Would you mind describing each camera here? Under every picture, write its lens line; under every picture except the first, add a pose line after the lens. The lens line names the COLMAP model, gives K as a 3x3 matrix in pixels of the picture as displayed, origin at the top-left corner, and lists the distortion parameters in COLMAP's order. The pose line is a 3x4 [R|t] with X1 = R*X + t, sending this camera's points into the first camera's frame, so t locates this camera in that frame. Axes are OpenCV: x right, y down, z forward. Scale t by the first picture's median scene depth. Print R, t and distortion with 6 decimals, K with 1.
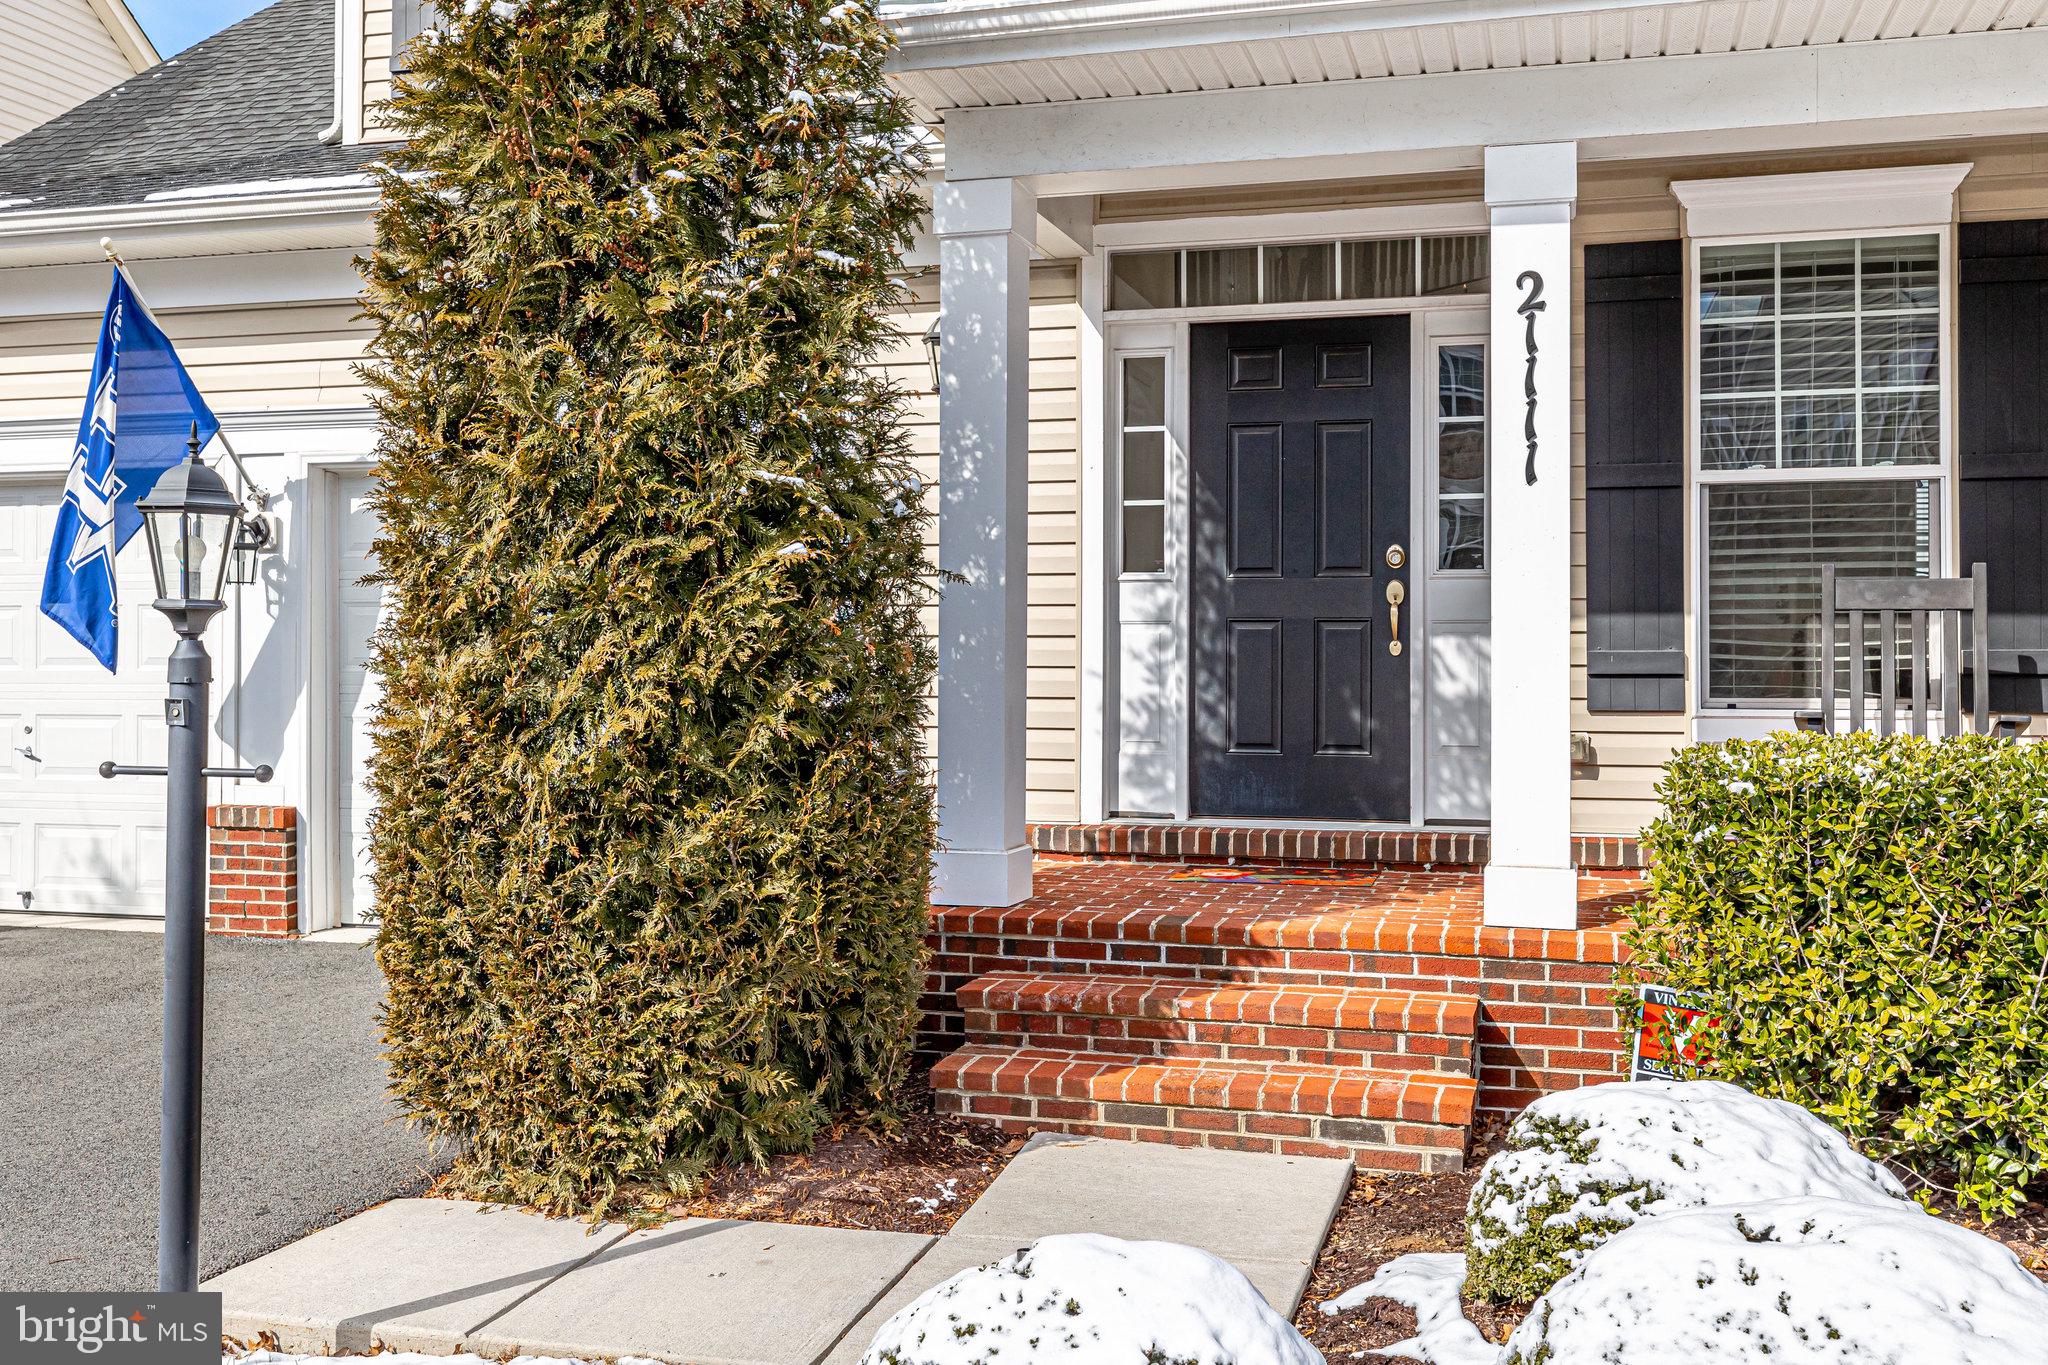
lens RADIAL K [[2046.6, 0, 1024.1], [0, 2046.6, 543.6], [0, 0, 1]] dist [-0.006005, 0.008213]
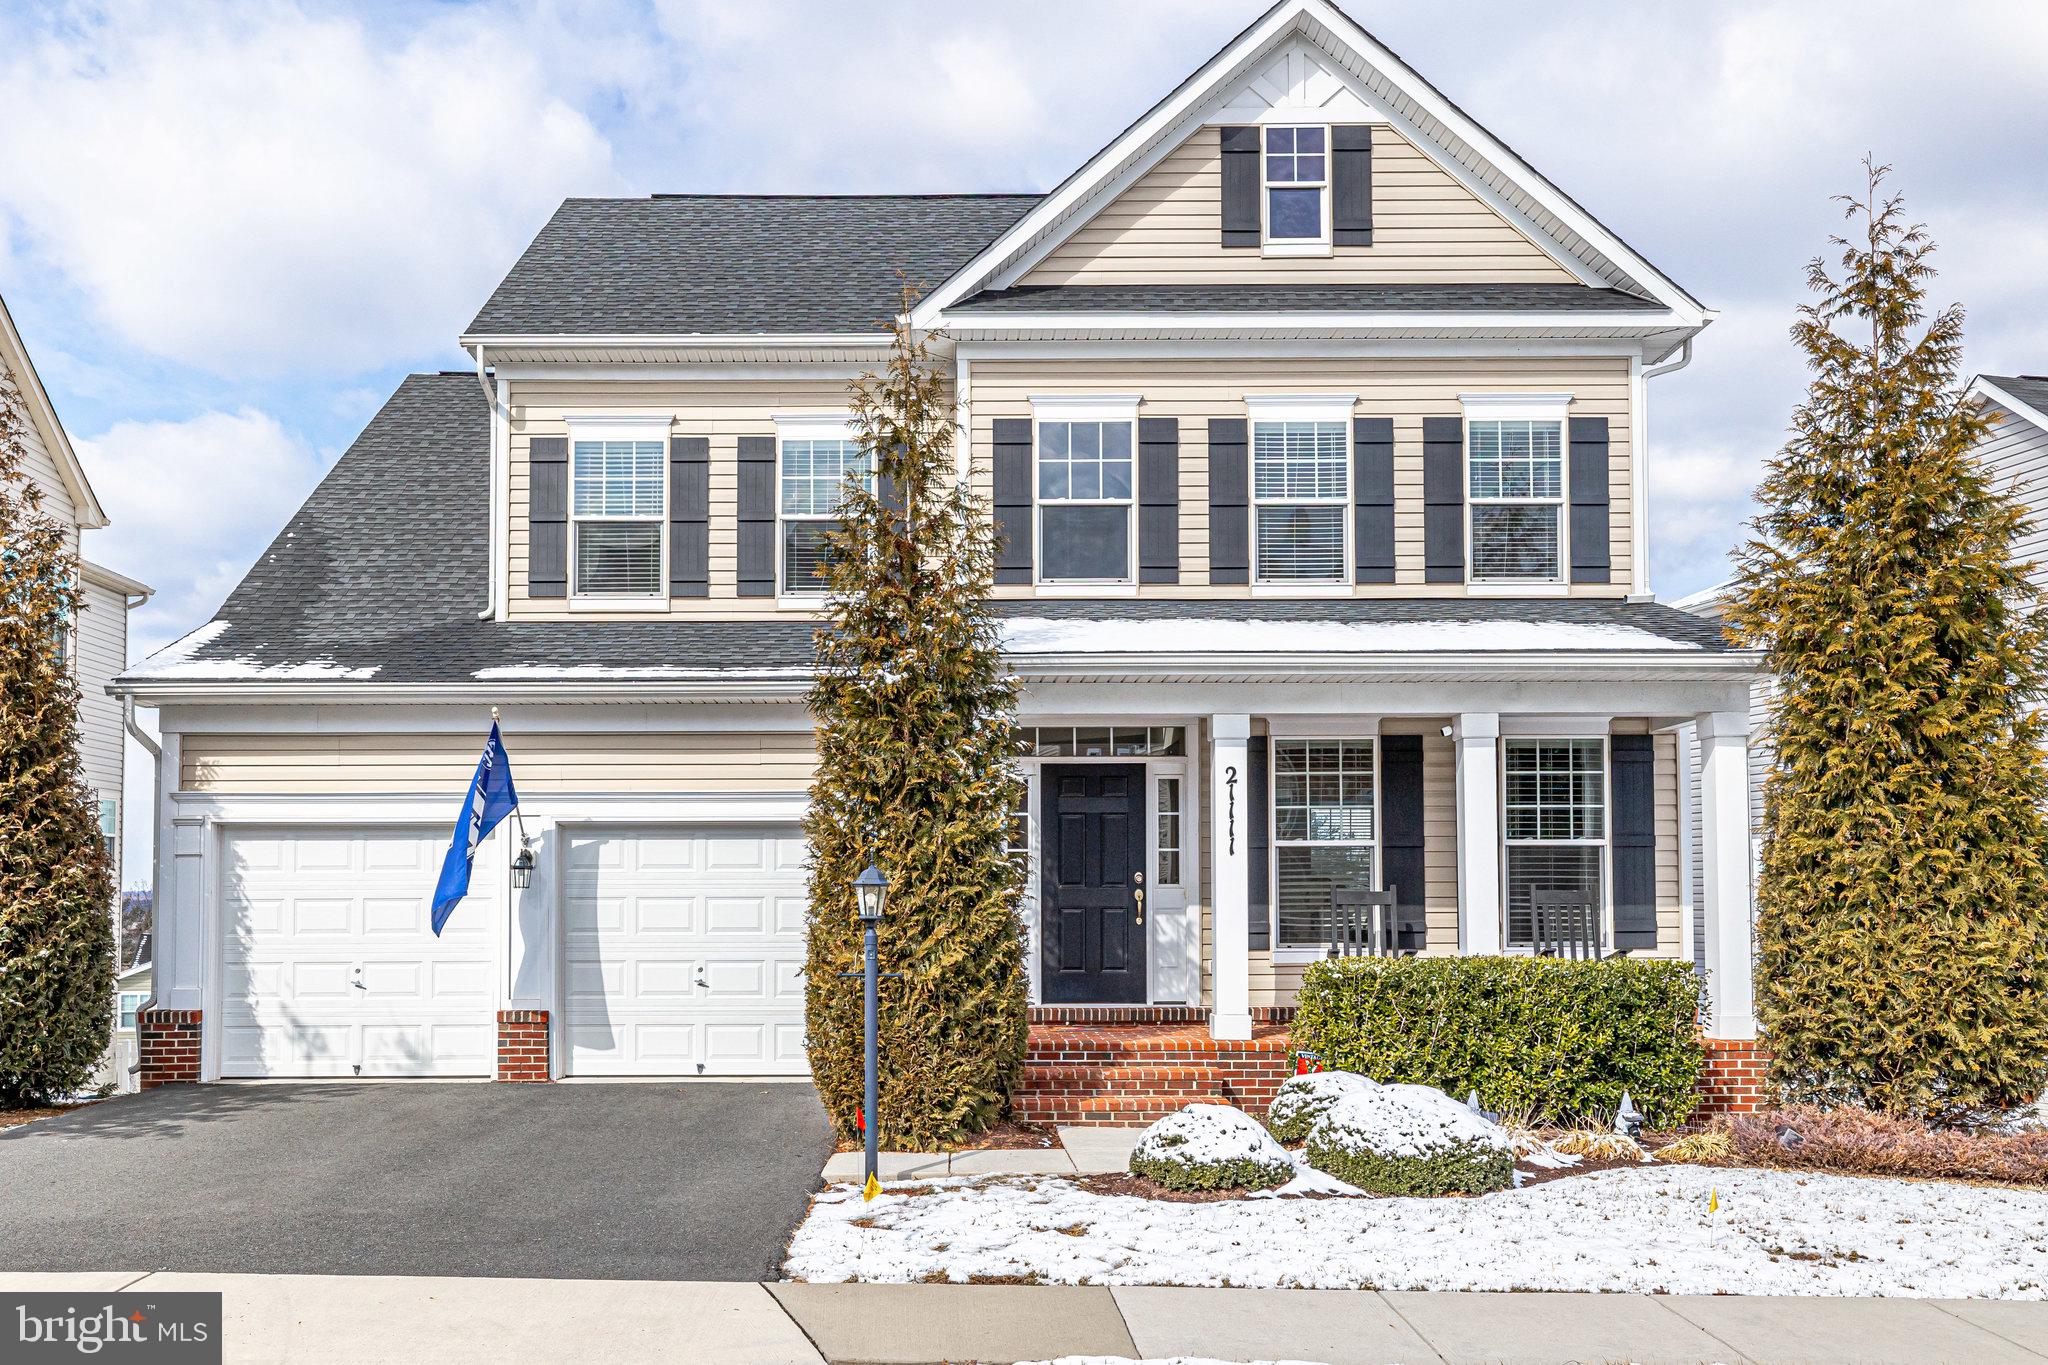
lens RADIAL K [[1836.7, 0, 1024.0], [0, 1836.7, 682.5], [0, 0, 1]] dist [-0.004180, 0.004253]
pose [[0.956660, 0.031140, 0.289538, -0.621057], [-0.012194, 0.997678, -0.067011, -0.084173], [-0.290953, 0.060576, 0.954818, -1.011540]]
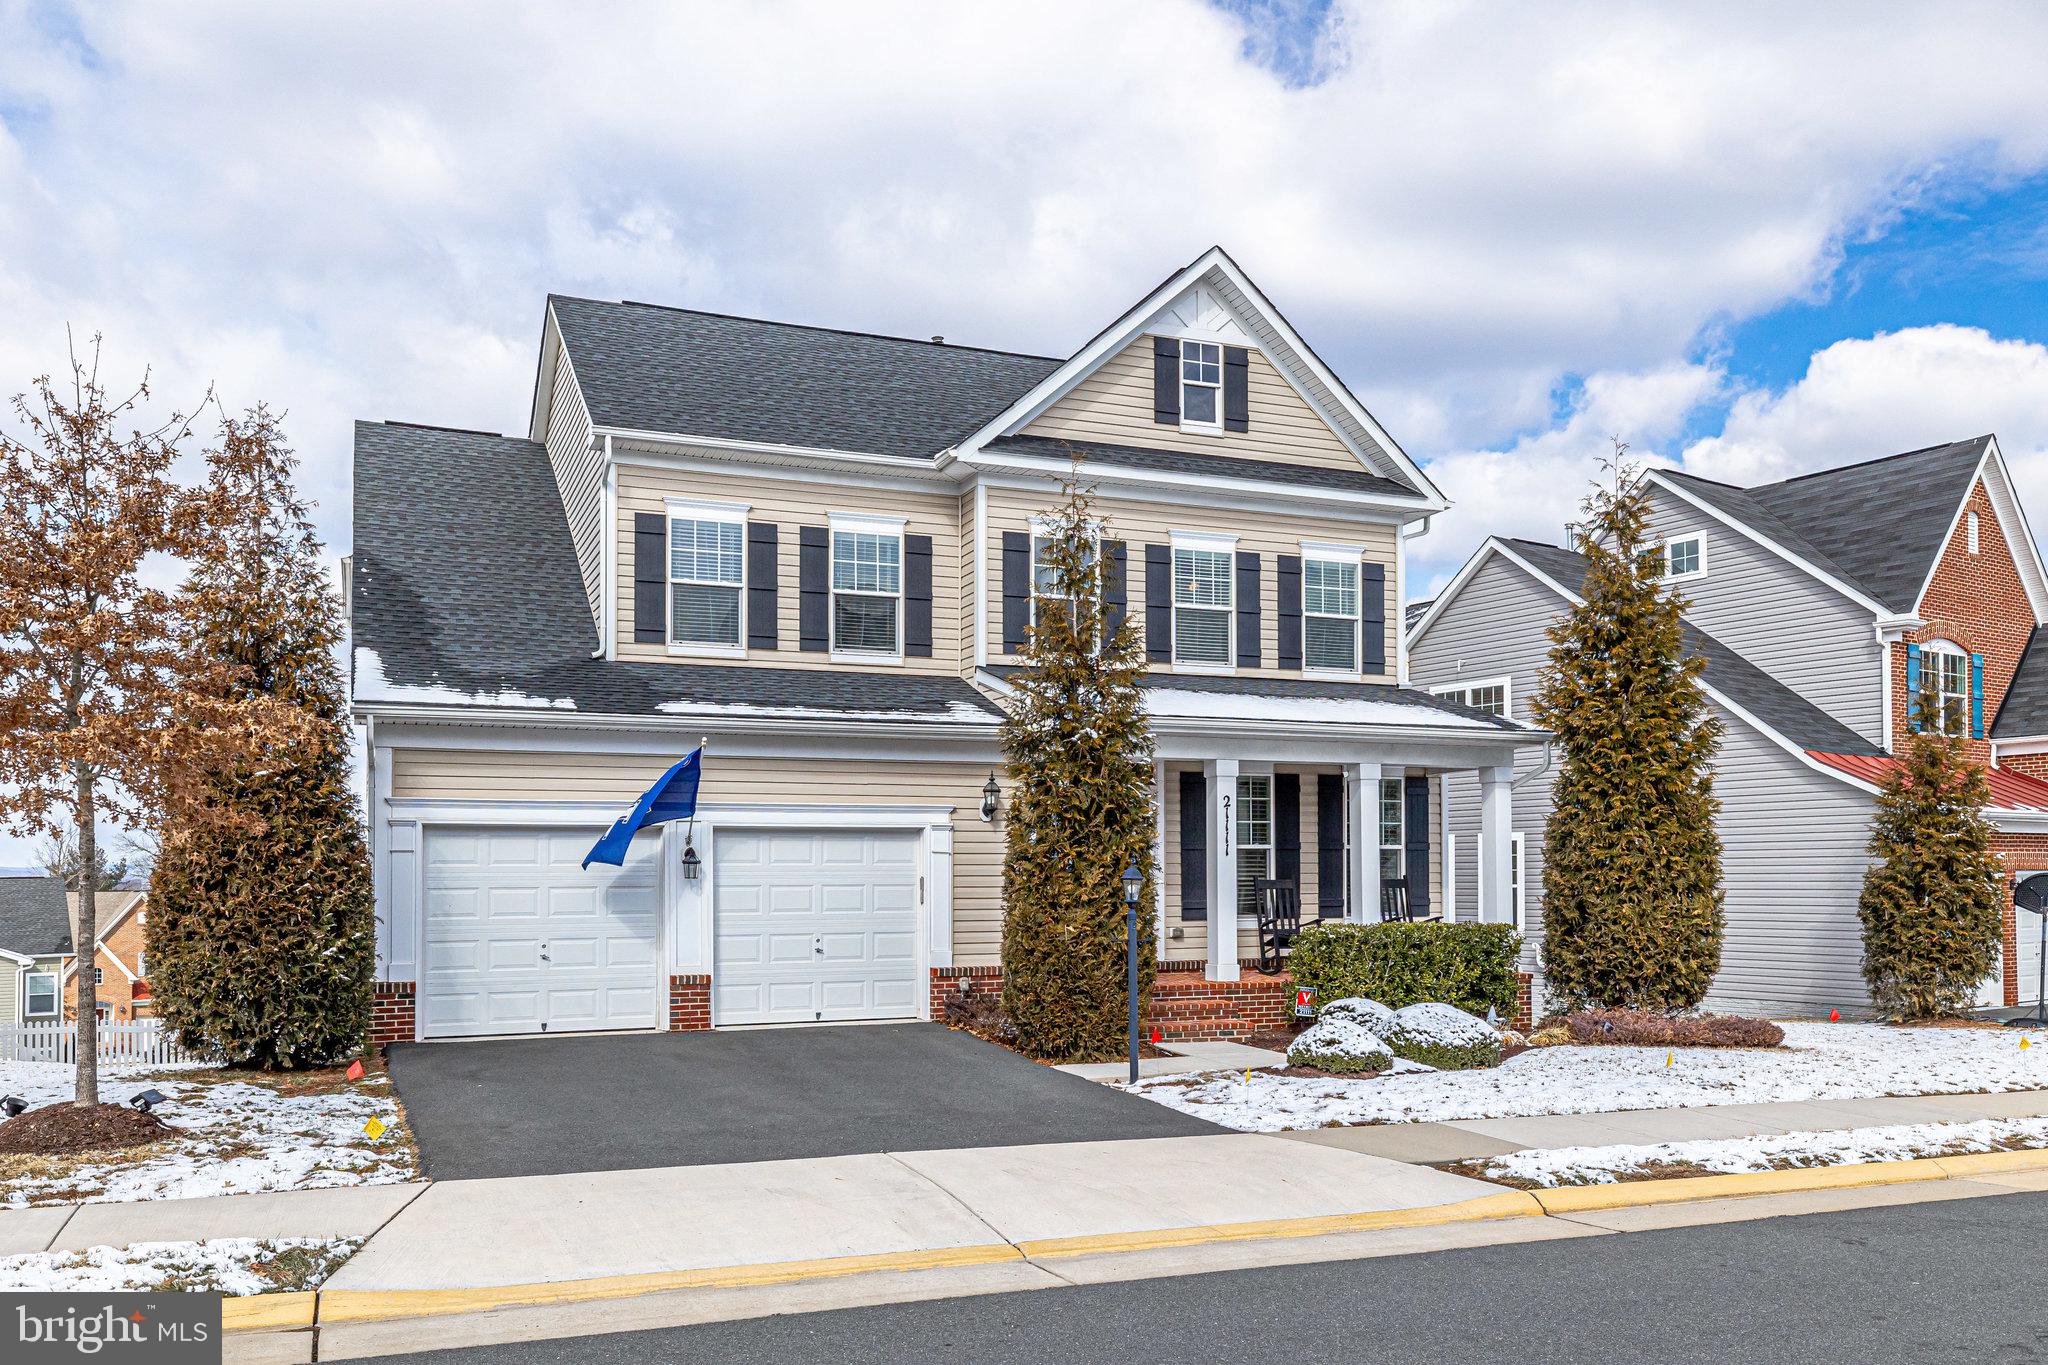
lens RADIAL K [[1622.7, 0, 1024.0], [0, 1622.7, 682.5], [0, 0, 1]] dist [-0.001581, -0.000362]
pose [[0.764897, 0.071622, 0.640159, -1.847352], [-0.030080, 0.996687, -0.075569, -0.105538], [-0.643450, 0.038546, 0.764517, -0.939095]]
